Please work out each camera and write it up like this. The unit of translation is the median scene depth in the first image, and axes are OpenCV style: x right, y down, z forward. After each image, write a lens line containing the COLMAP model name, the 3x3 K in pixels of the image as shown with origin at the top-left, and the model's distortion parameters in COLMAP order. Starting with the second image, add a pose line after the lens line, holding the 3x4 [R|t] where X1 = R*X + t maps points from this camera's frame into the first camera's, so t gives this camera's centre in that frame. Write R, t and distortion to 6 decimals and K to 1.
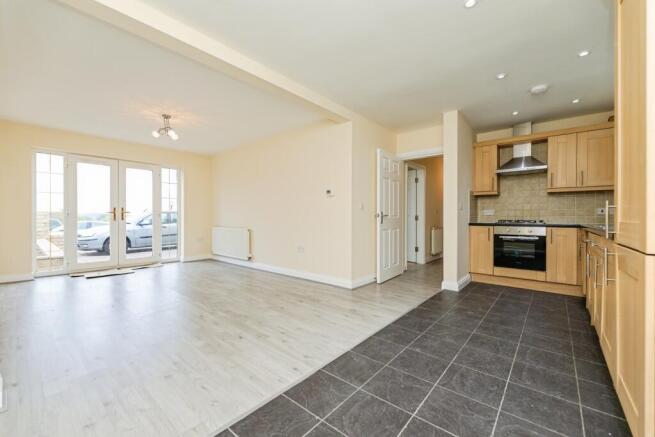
lens RADIAL K [[267.0, 0, 328.7], [0, 267.0, 218.2], [0, 0, 1]] dist [-0.001390, 0.000189]
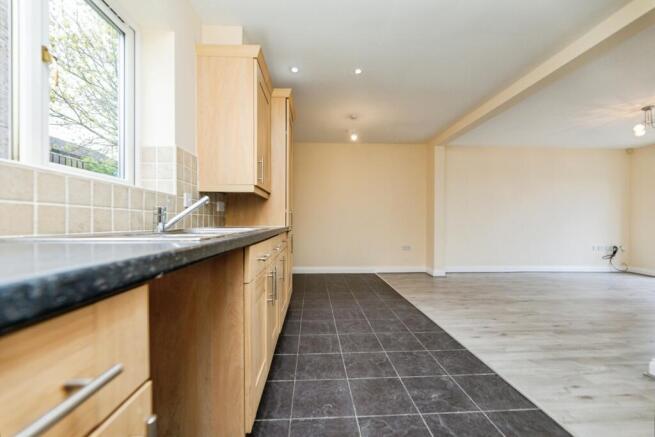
lens RADIAL K [[277.6, 0, 326.9], [0, 277.6, 220.3], [0, 0, 1]] dist [-0.001754, -0.000156]
pose [[-0.725632, -0.007540, -0.688042, 0.746688], [-0.010435, 0.999946, 0.000047, 0.004181], [0.688004, 0.007214, -0.725671, 0.874690]]
